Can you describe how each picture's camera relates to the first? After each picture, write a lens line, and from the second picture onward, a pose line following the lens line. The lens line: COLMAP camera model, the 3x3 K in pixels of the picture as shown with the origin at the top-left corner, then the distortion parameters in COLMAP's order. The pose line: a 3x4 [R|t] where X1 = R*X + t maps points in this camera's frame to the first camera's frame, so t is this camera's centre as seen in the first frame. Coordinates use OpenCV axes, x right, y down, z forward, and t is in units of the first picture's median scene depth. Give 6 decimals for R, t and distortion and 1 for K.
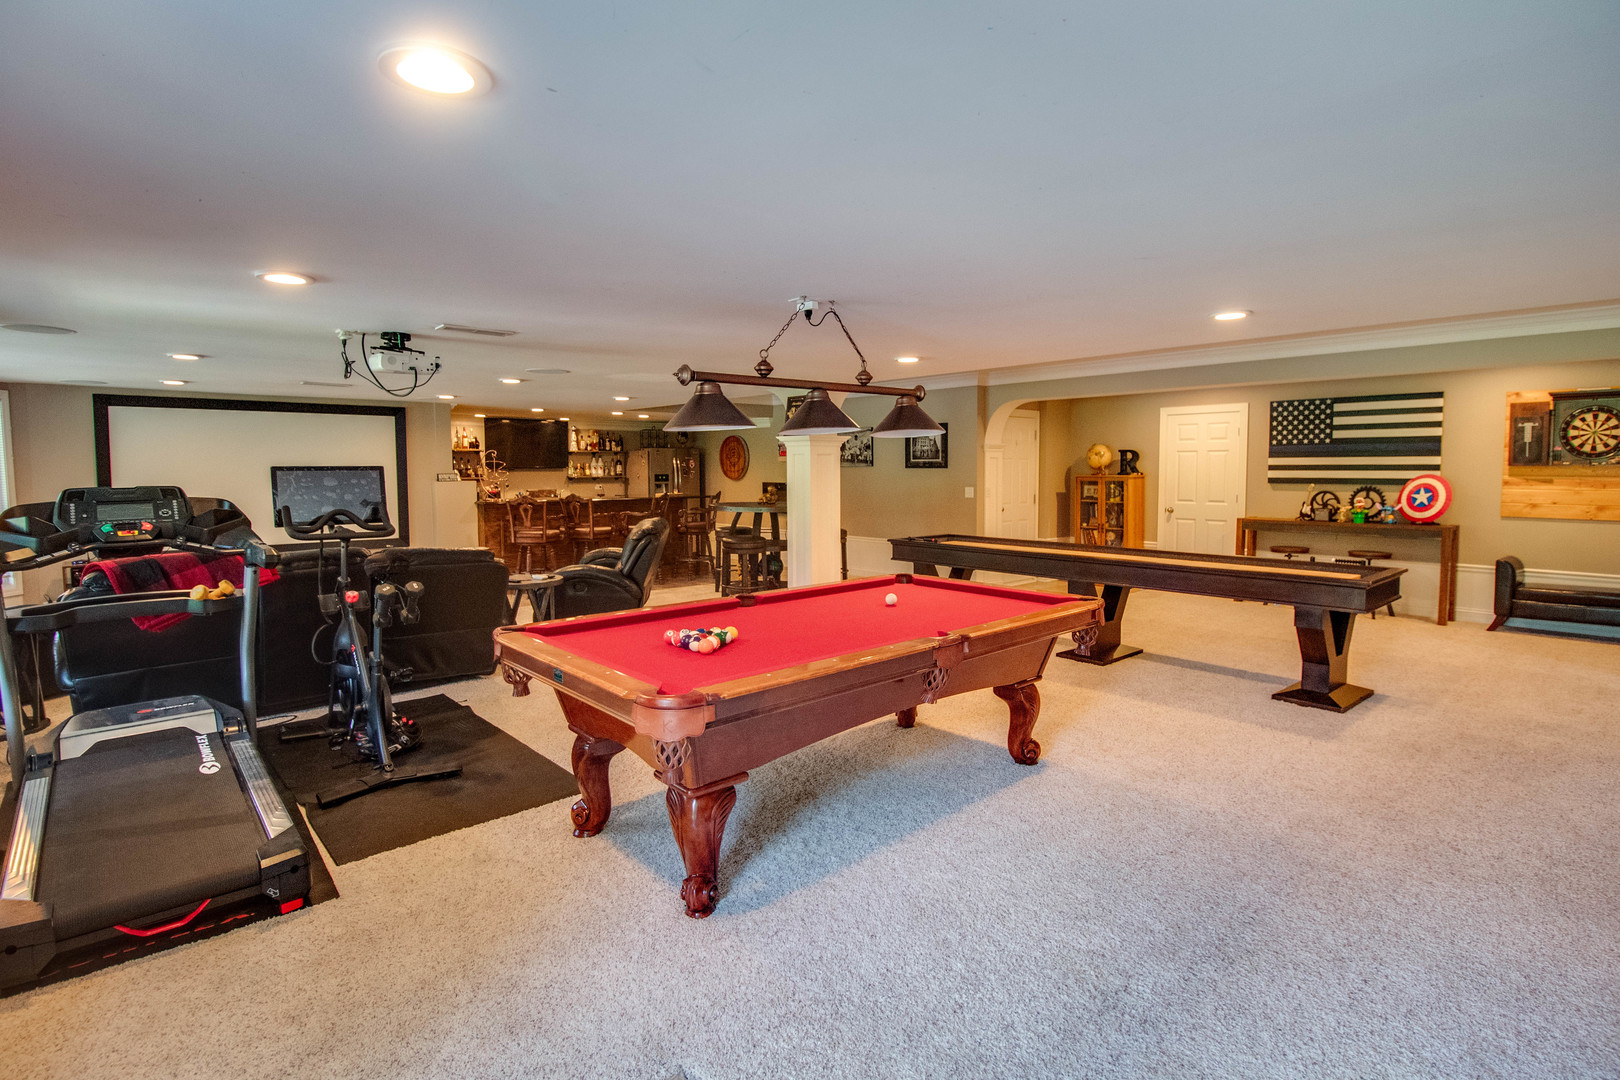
lens RADIAL K [[805.2, 0, 815.1], [0, 805.2, 516.1], [0, 0, 1]] dist [-0.002517, -0.014671]
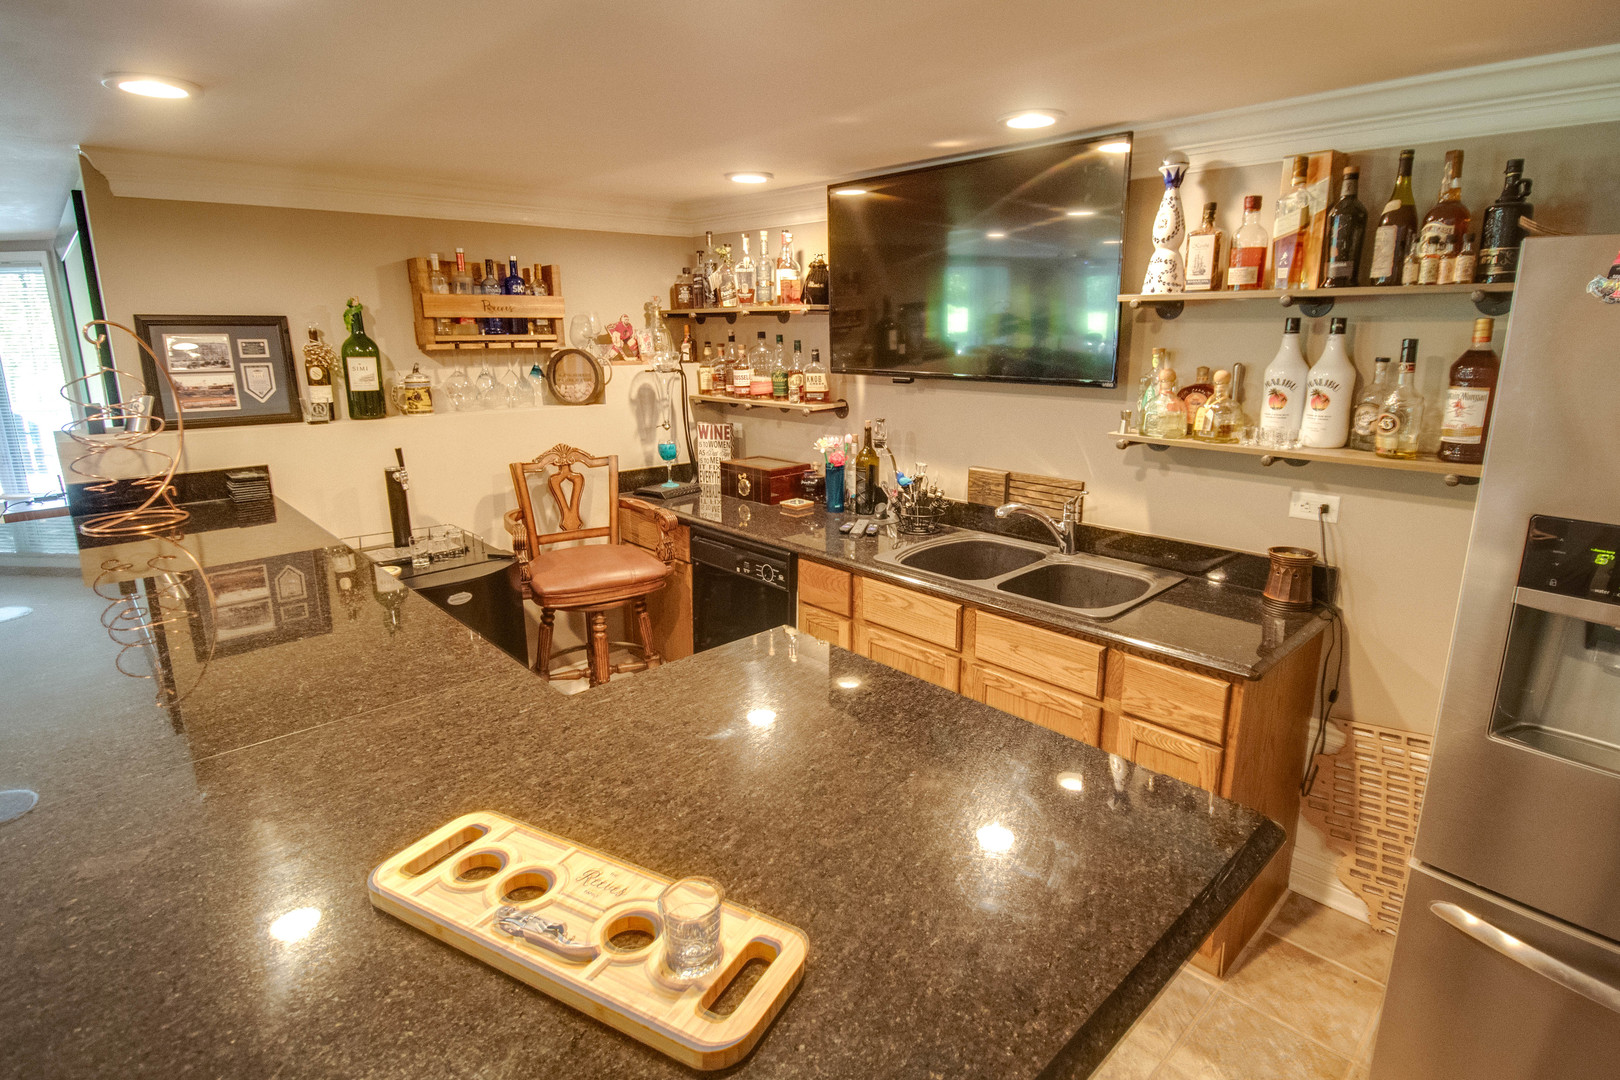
lens RADIAL K [[816.2, 0, 827.2], [0, 816.2, 519.7], [0, 0, 1]] dist [-0.004041, -0.017773]
pose [[0.050422, 0.228839, -0.972157, -0.107311], [-0.062415, 0.972215, 0.225616, -0.067249], [0.996776, 0.049301, 0.063304, 0.893548]]
